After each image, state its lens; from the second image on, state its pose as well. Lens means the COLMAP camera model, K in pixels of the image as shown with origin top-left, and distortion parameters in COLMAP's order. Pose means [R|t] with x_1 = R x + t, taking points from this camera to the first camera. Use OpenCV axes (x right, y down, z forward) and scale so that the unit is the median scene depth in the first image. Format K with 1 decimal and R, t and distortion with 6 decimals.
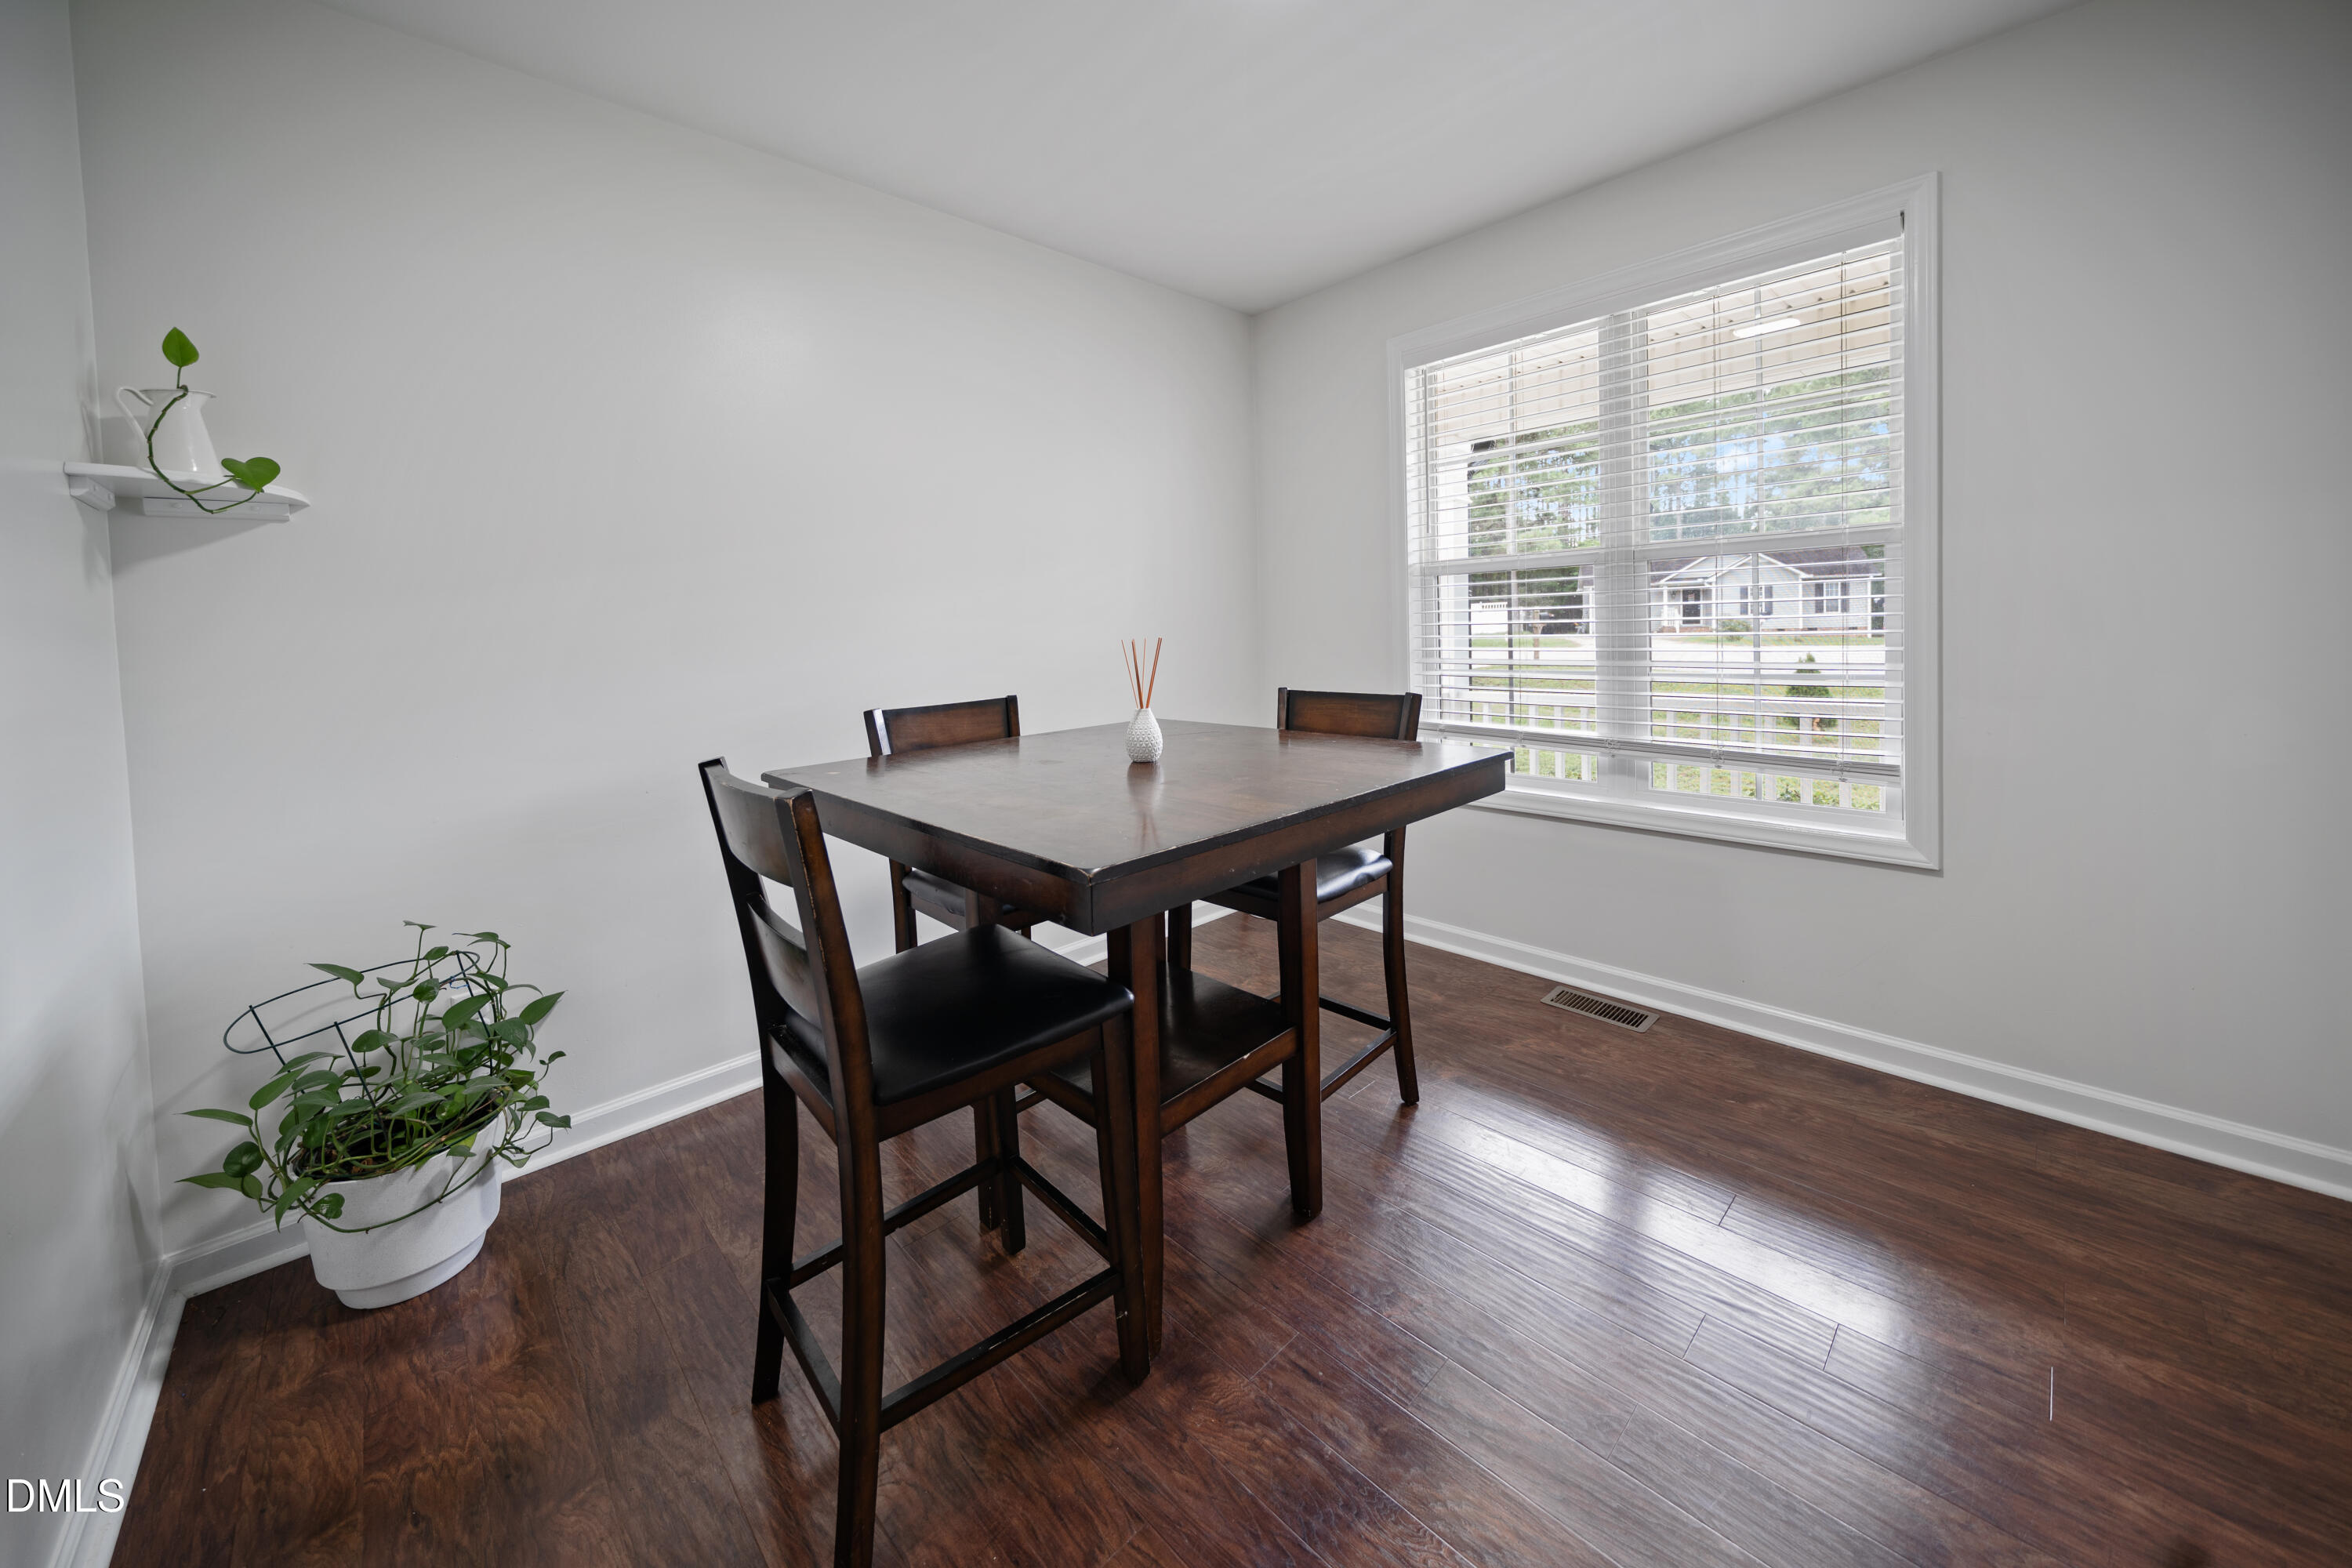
lens RADIAL K [[821.5, 0, 1177.3], [0, 821.5, 737.7], [0, 0, 1]] dist [-0.006606, -0.000058]
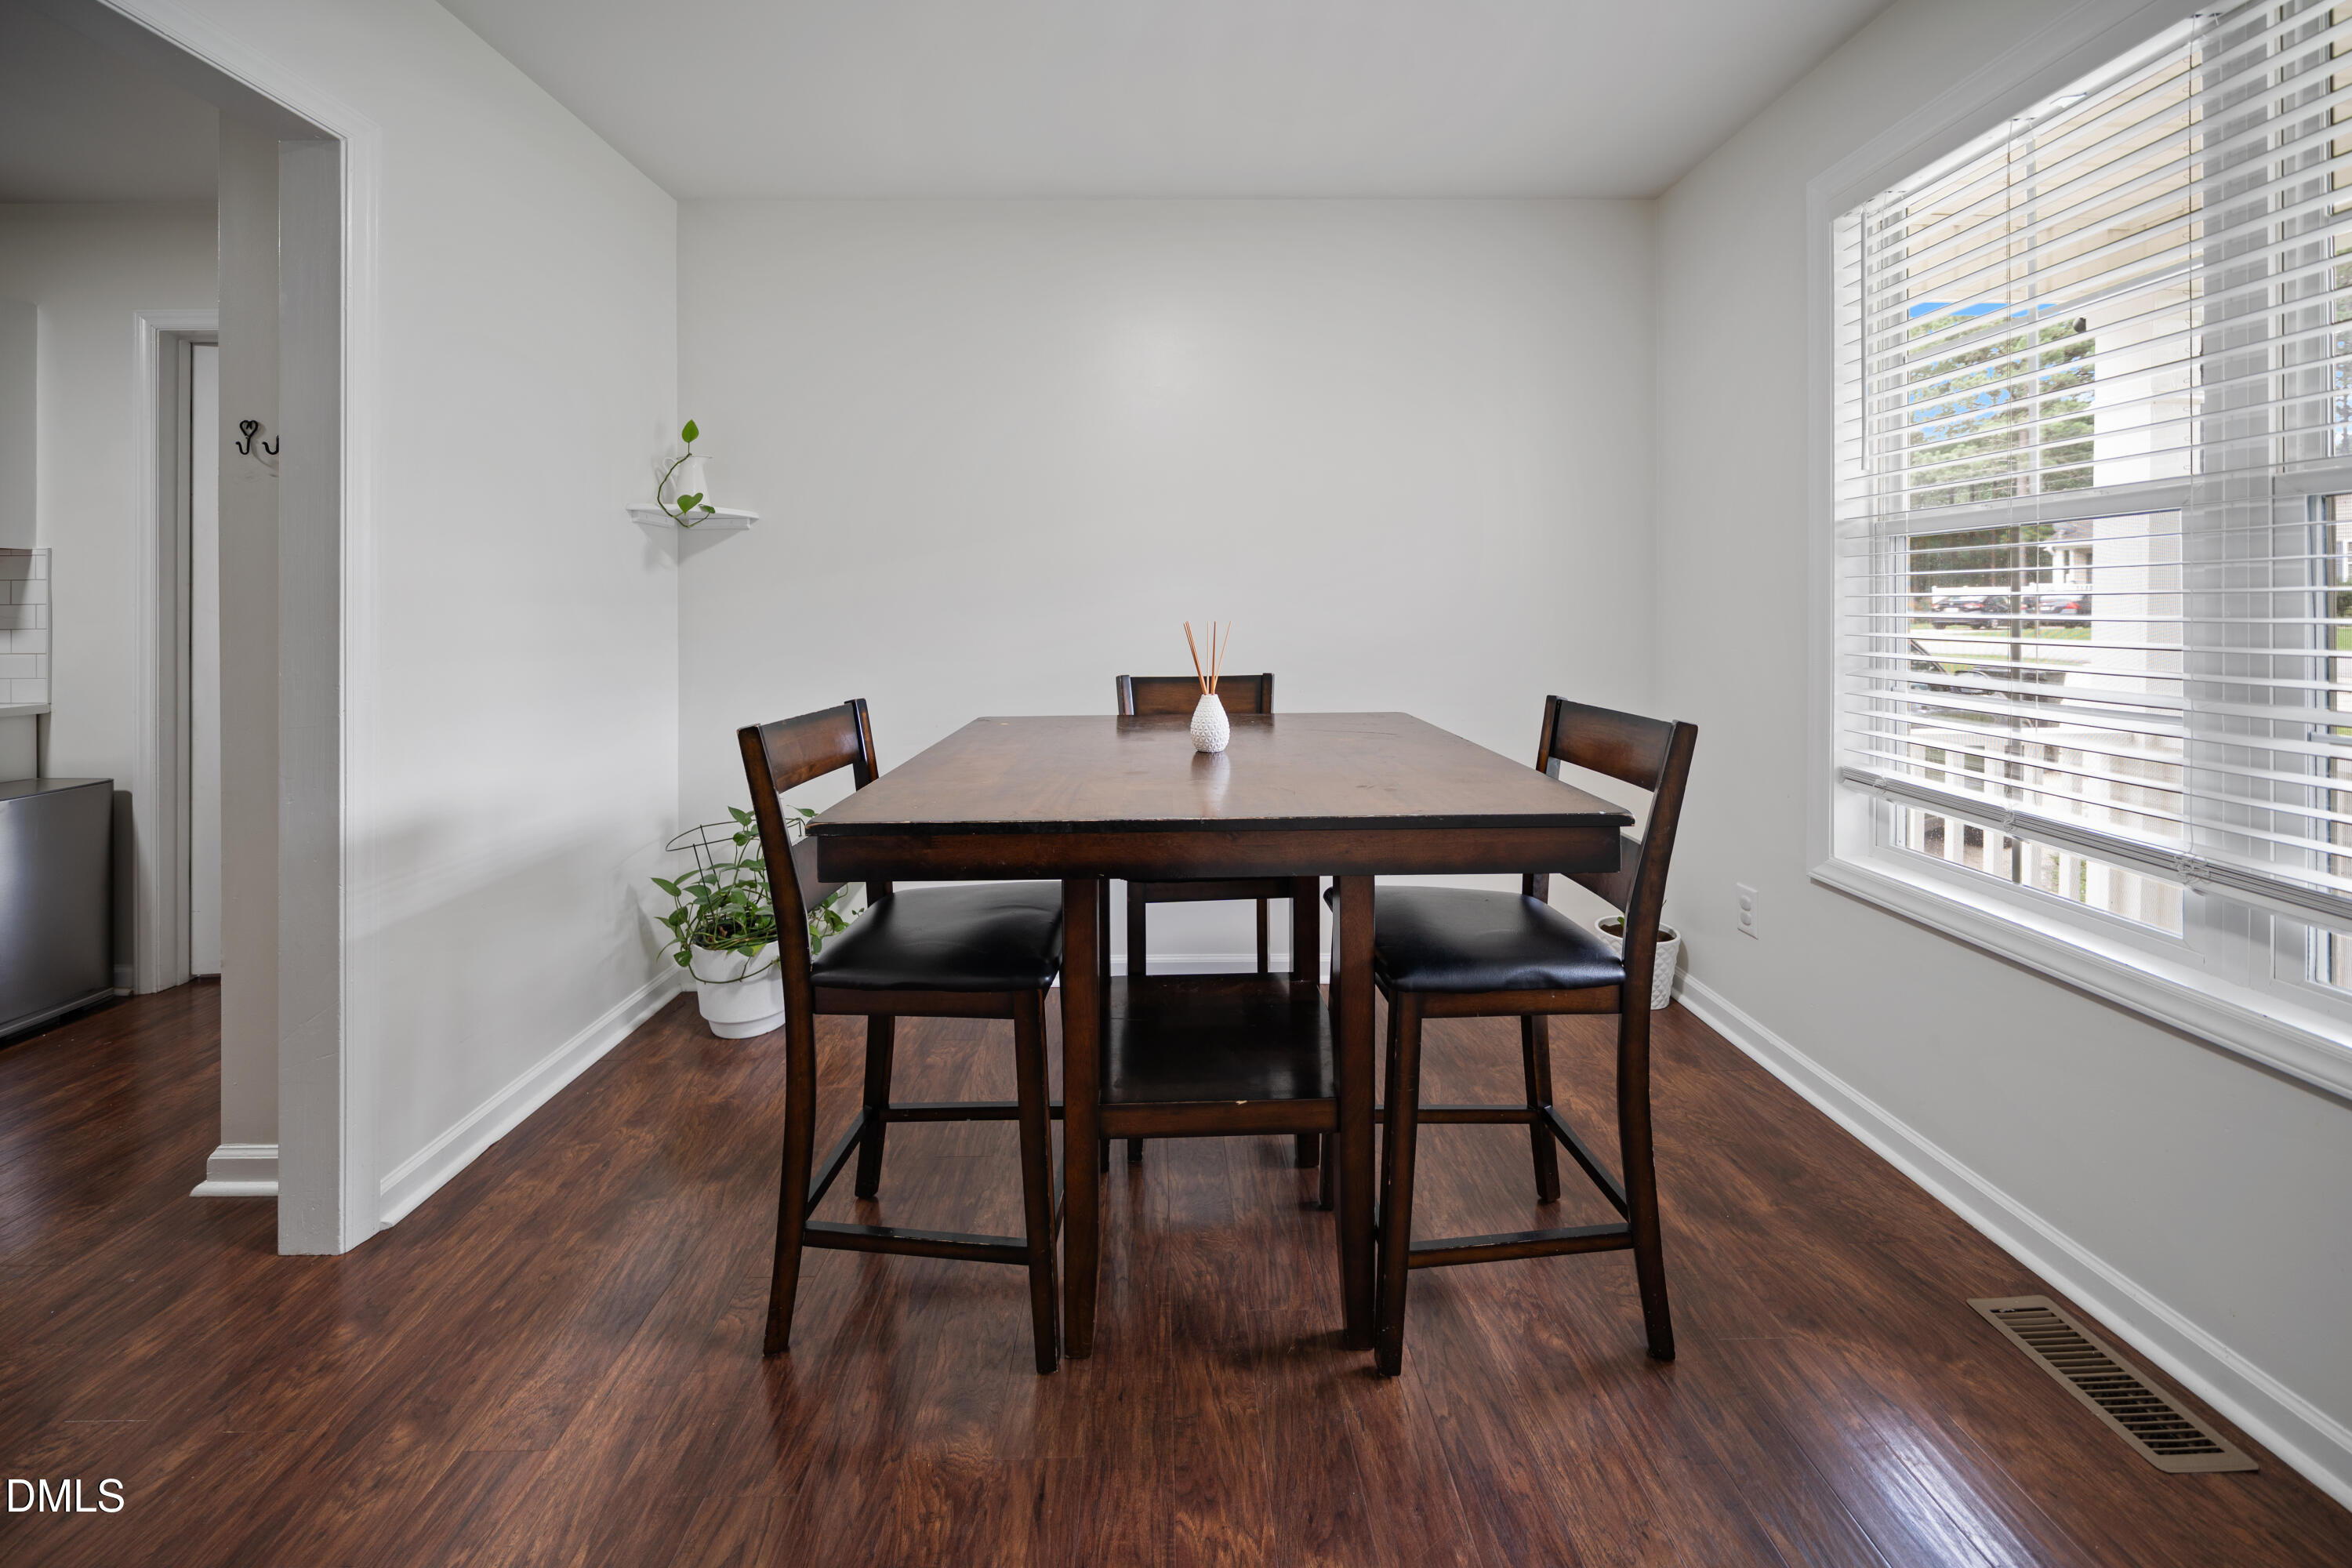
lens RADIAL K [[850.3, 0, 1174.4], [0, 850.3, 675.5], [0, 0, 1]] dist [-0.000500, 0.000019]
pose [[0.744049, 0.083735, -0.662857, 0.405982], [-0.104475, 0.994492, 0.008357, -0.048616], [0.659906, 0.063034, 0.748699, 0.199464]]
